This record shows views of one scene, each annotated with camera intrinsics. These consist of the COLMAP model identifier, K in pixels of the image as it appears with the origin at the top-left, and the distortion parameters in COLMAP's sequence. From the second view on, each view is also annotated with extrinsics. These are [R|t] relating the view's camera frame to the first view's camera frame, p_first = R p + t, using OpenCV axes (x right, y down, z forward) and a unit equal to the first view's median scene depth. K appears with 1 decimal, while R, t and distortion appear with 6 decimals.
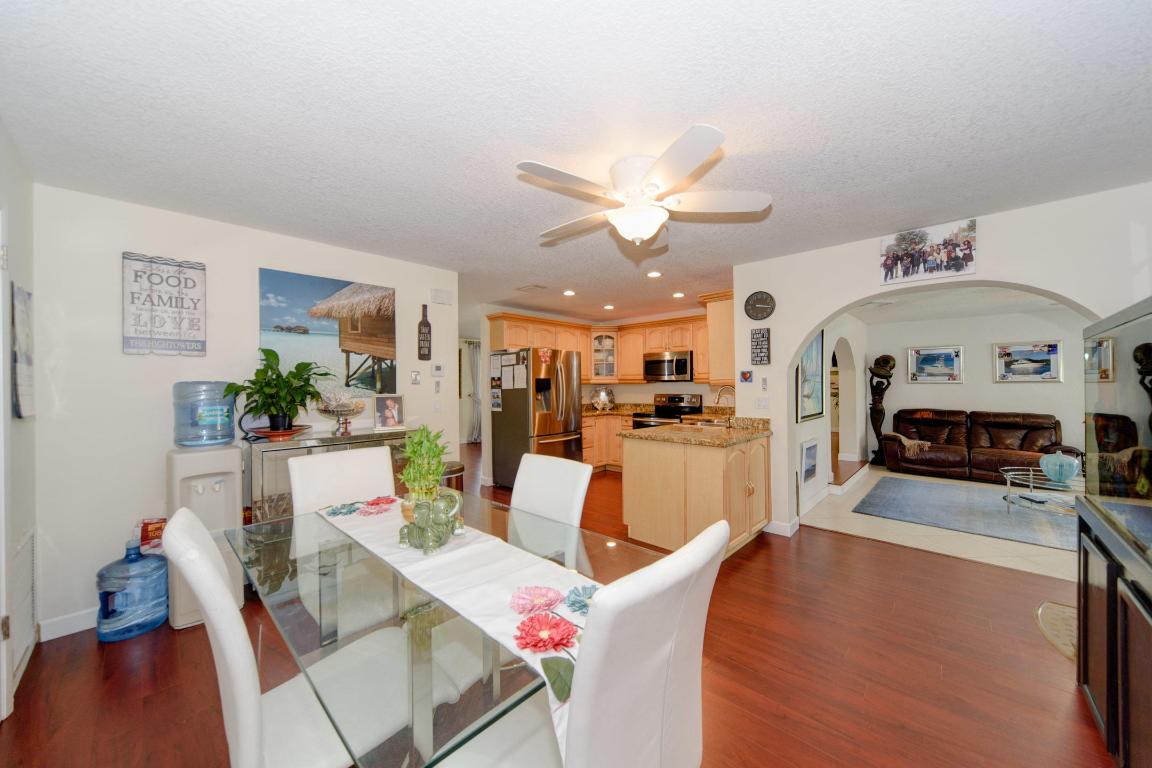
lens RADIAL K [[411.4, 0, 581.8], [0, 411.4, 381.8], [0, 0, 1]] dist [-0.002749, -0.000102]
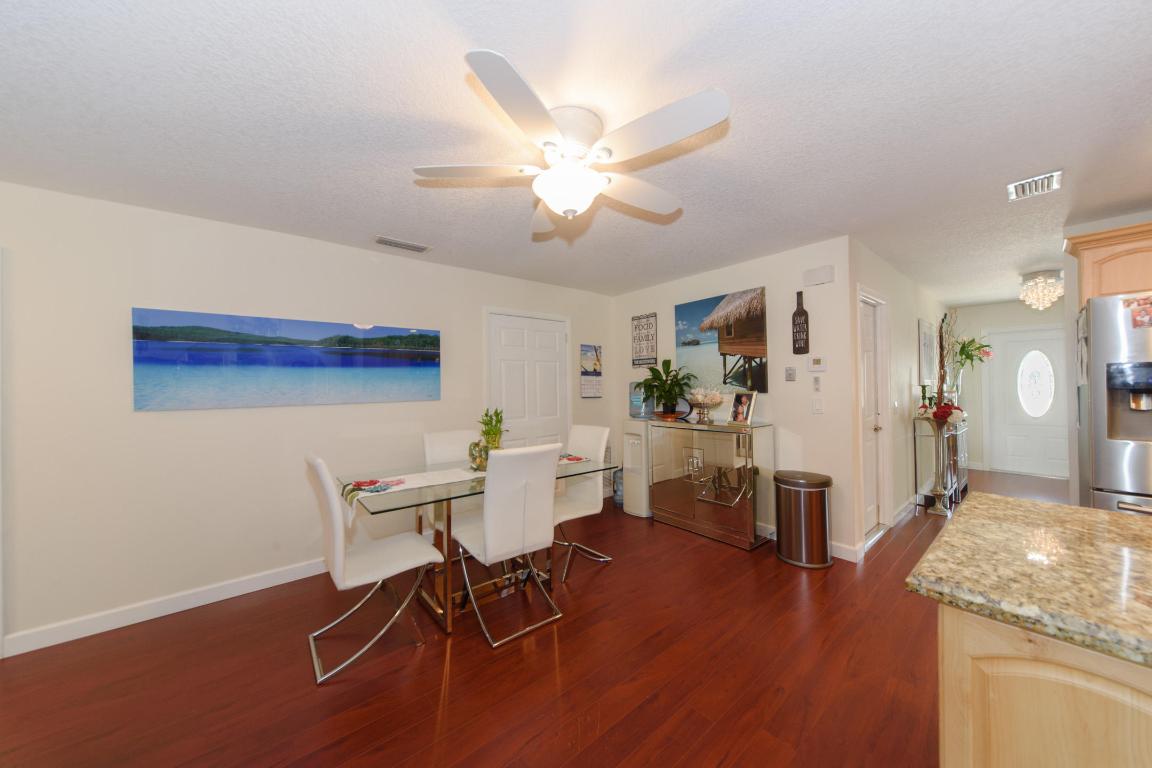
lens RADIAL K [[396.7, 0, 576.0], [0, 396.7, 386.5], [0, 0, 1]] dist [0.000036, -0.000001]
pose [[-0.139008, 0.006446, -0.990270, 0.616839], [0.020016, 0.999793, 0.003698, 0.005921], [0.990089, -0.019307, -0.139109, 0.729465]]
